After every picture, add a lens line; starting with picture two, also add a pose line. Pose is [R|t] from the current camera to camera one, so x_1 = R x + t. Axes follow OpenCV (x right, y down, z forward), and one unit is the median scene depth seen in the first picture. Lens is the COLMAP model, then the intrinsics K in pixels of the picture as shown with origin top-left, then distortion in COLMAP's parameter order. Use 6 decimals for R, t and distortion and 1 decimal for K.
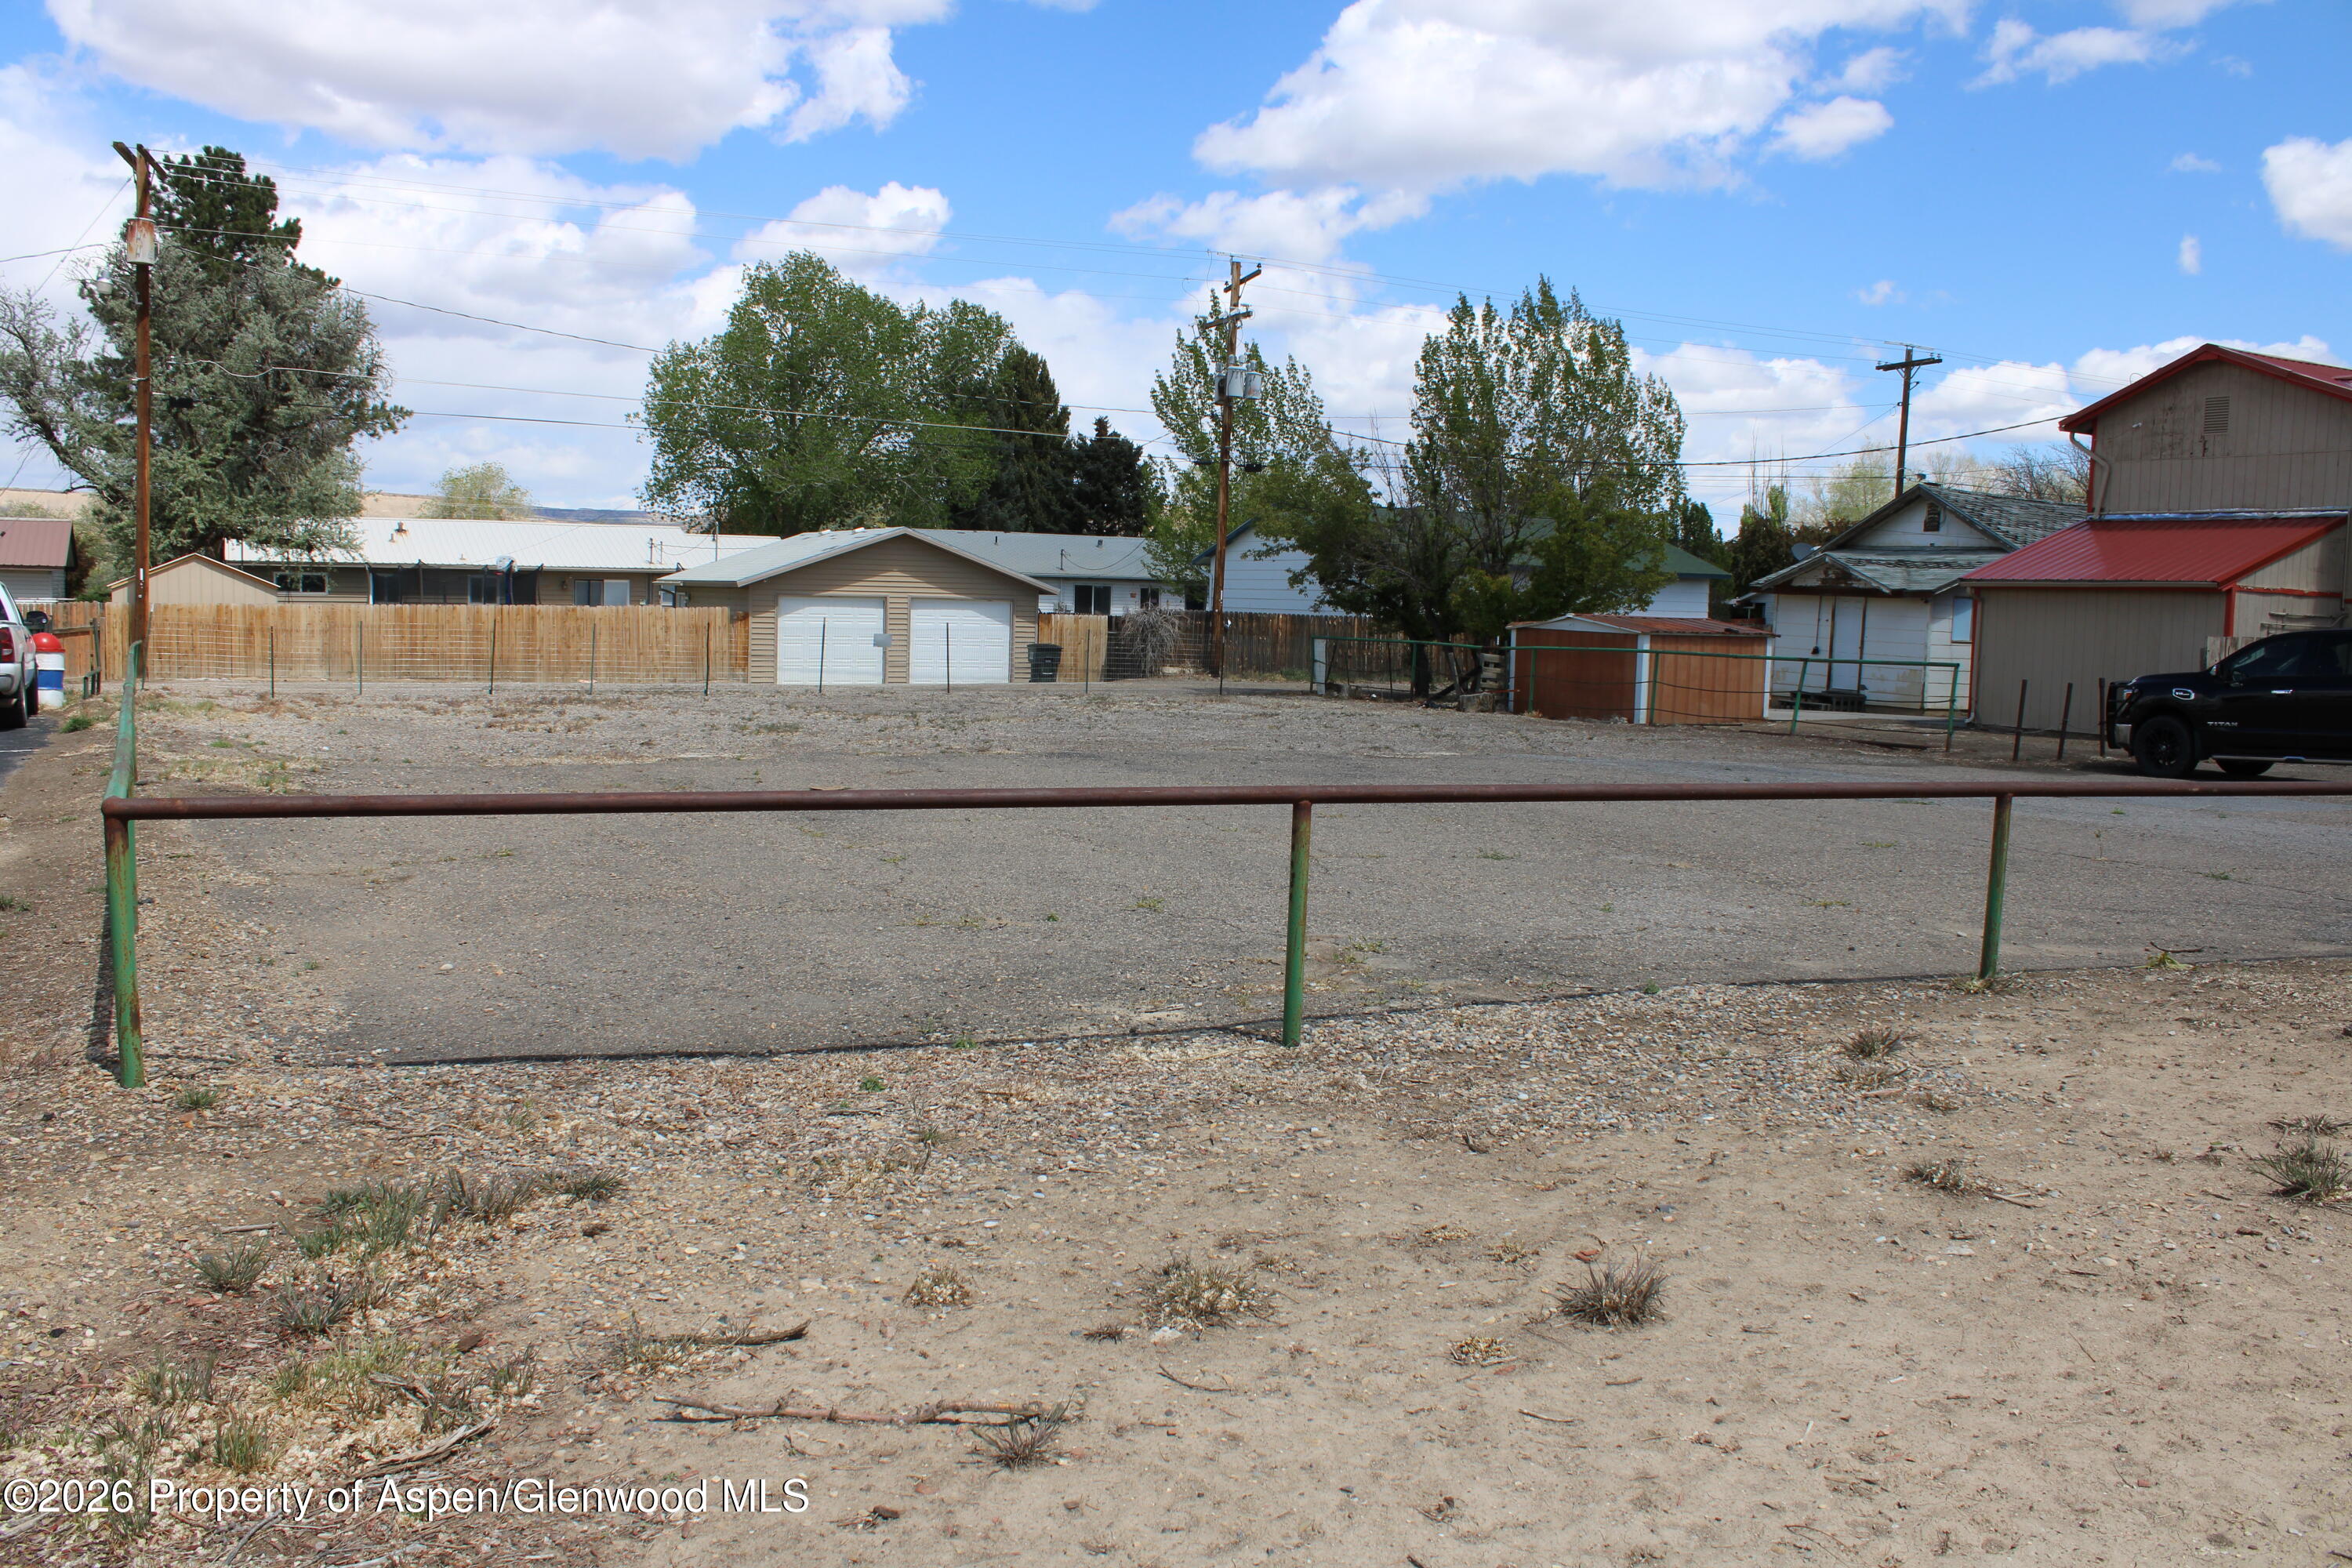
lens RADIAL K [[2004.9, 0, 1183.5], [0, 2004.9, 786.5], [0, 0, 1]] dist [-0.162001, 0.144221]
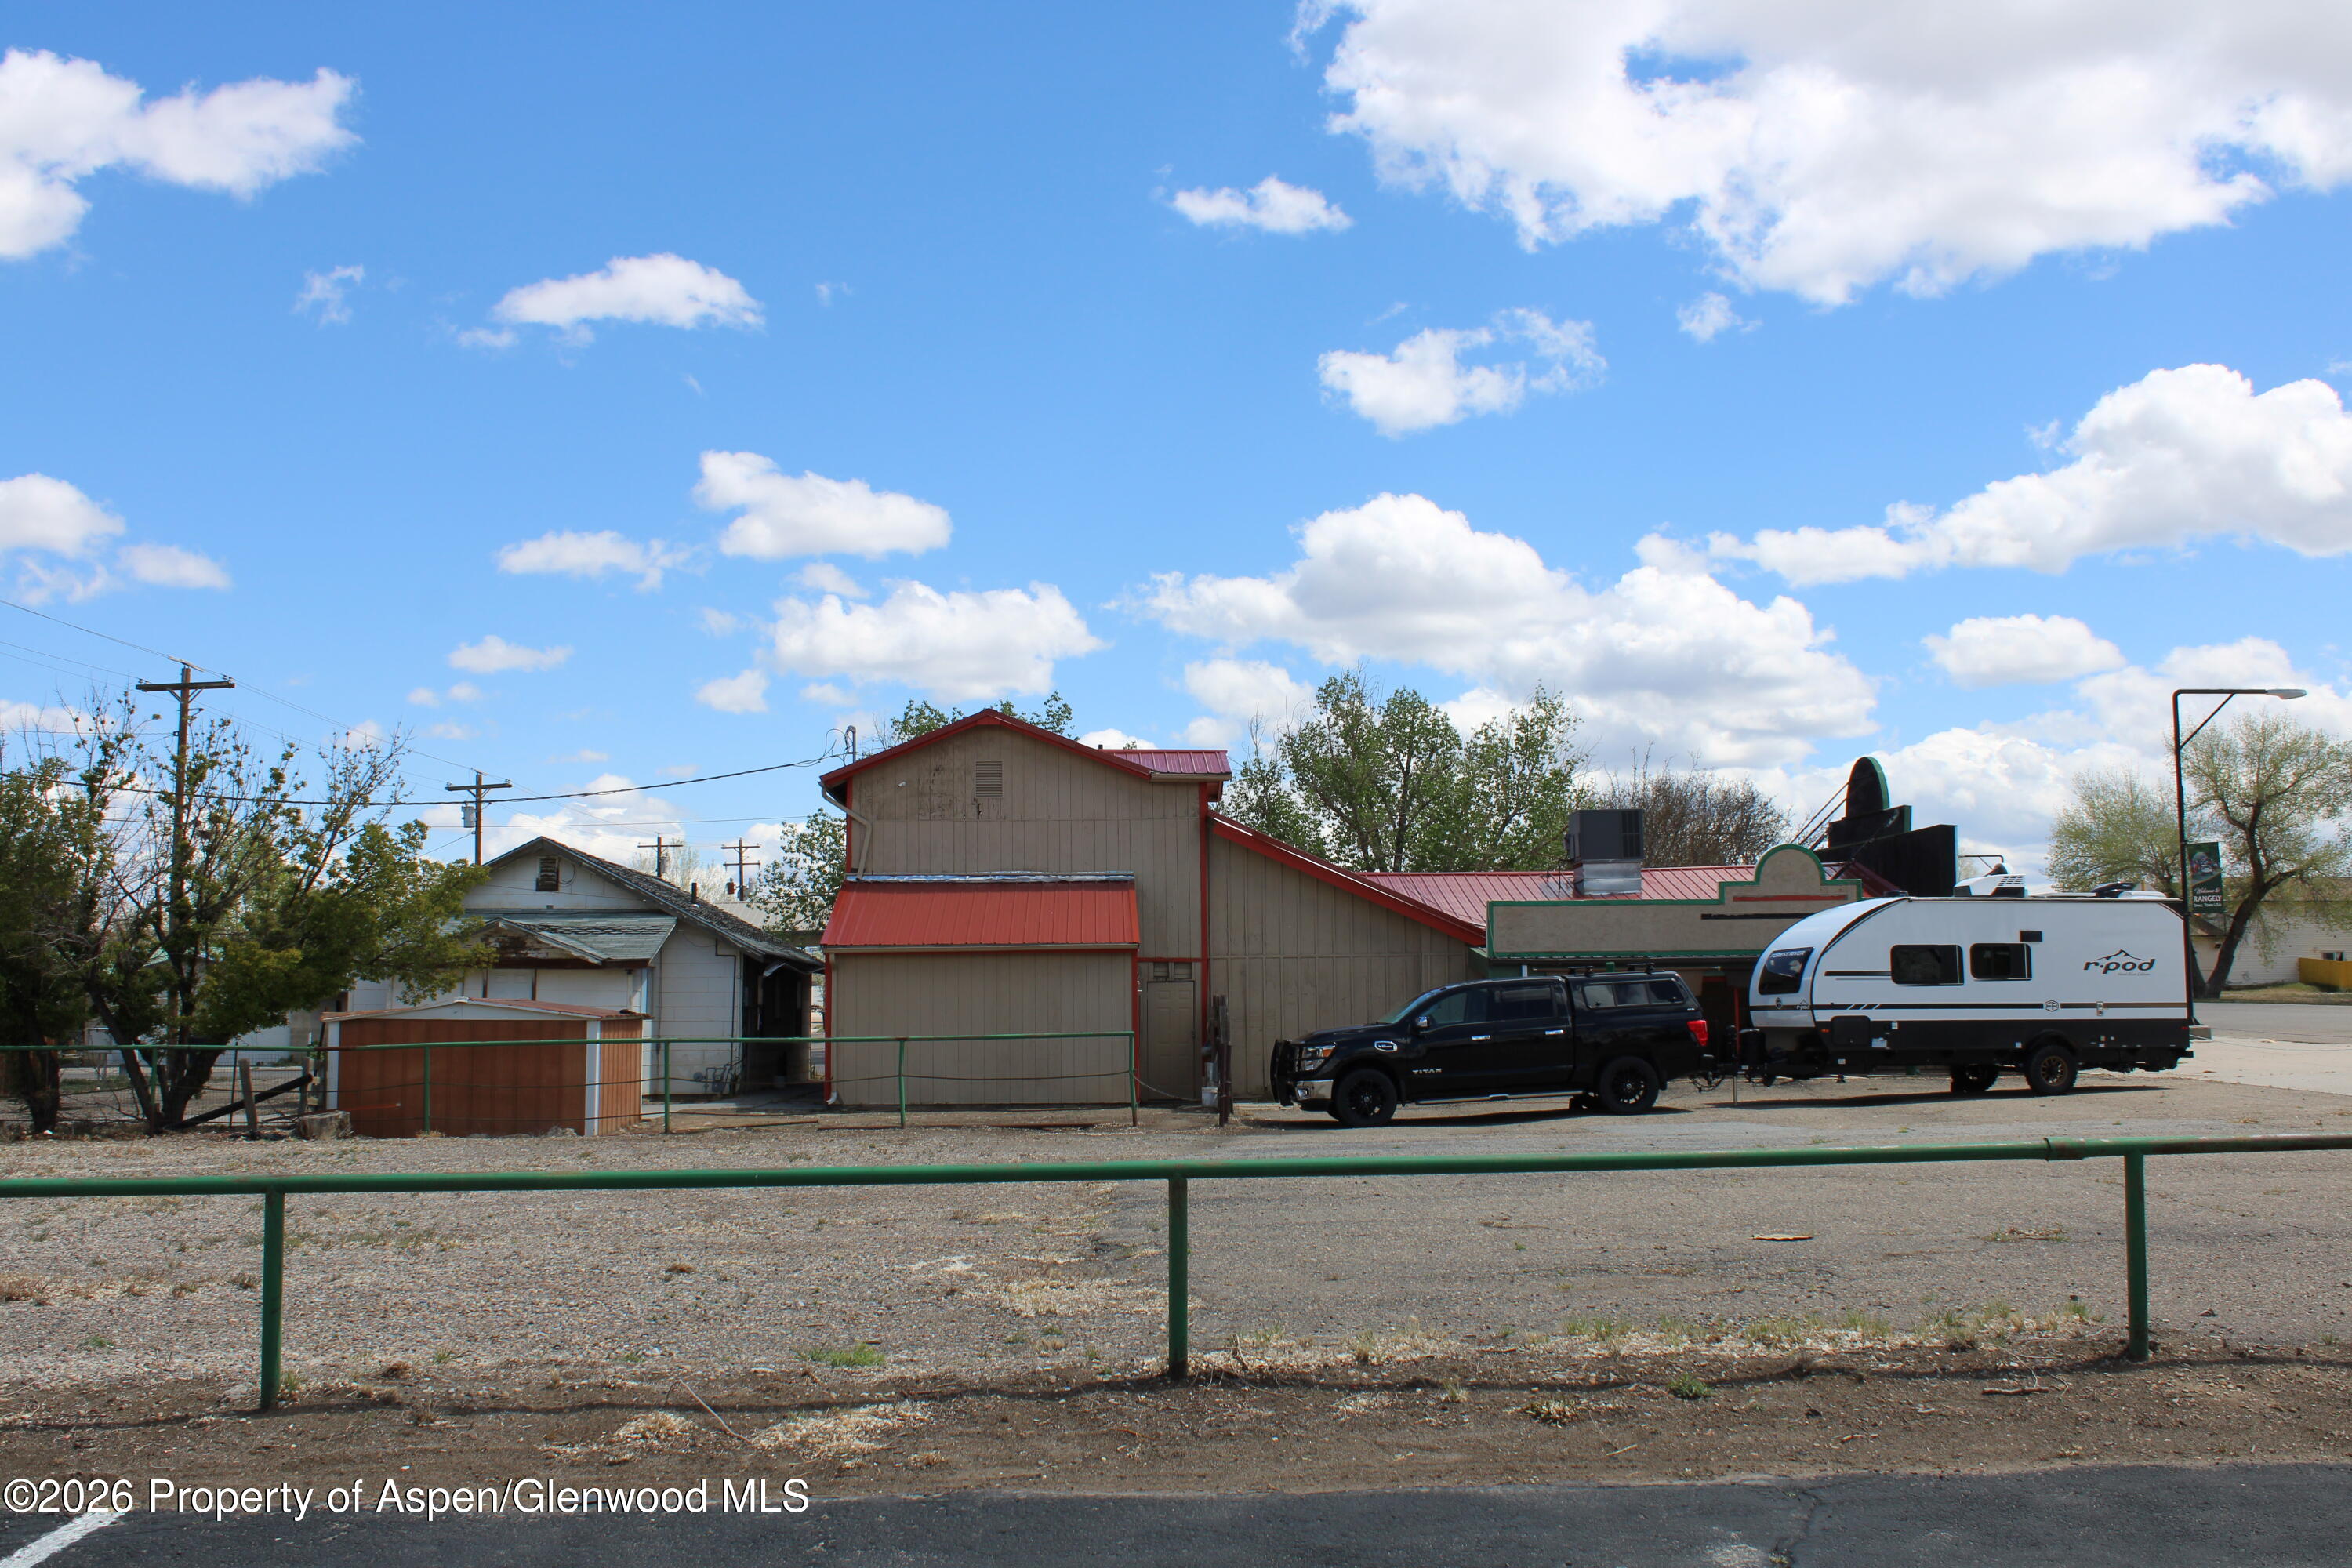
lens RADIAL K [[2235.8, 0, 1189.5], [0, 2235.8, 778.9], [0, 0, 1]] dist [-0.128341, 0.000000]
pose [[0.414778, 0.063231, 0.907723, -0.384276], [0.105187, 0.987563, -0.116857, -0.036523], [-0.903822, 0.143951, 0.402969, 0.351840]]
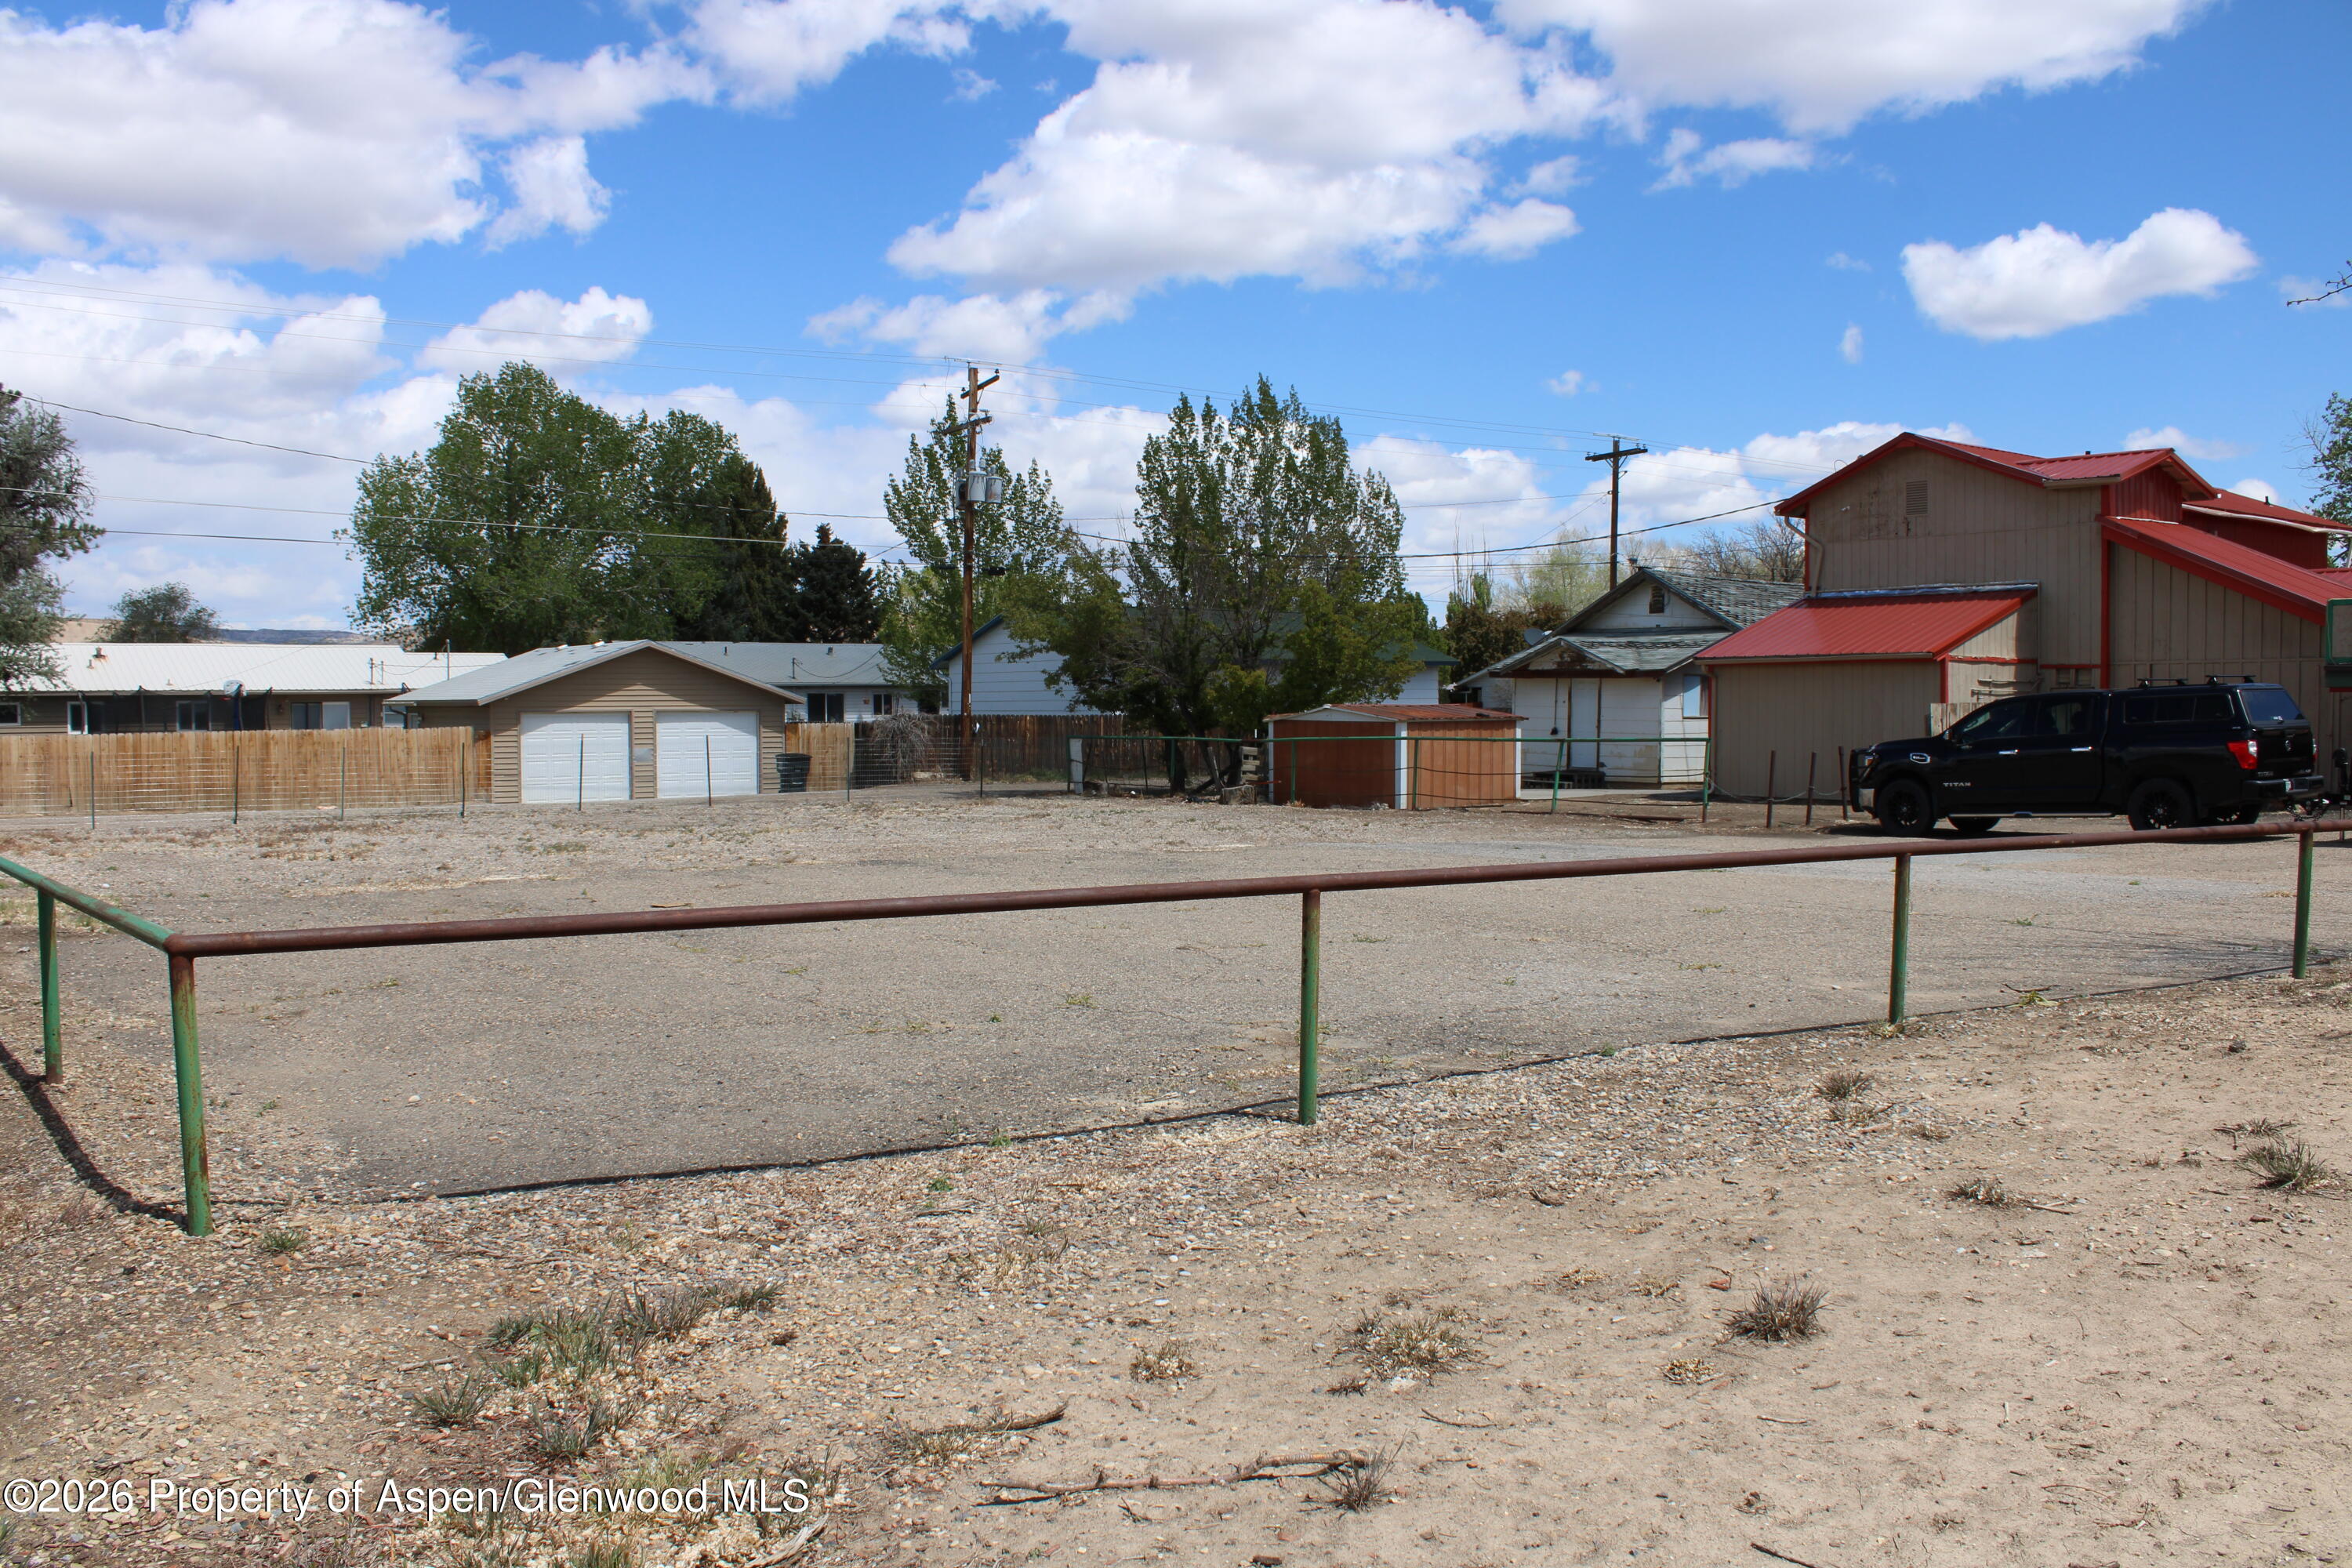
lens RADIAL K [[2004.9, 0, 1200.9], [0, 2004.9, 798.8], [0, 0, 1]] dist [-0.162001, 0.144221]
pose [[0.987356, -0.038796, 0.153697, -0.025104], [0.045422, 0.998174, -0.039830, -0.000142], [-0.151871, 0.046307, 0.987315, -0.005024]]
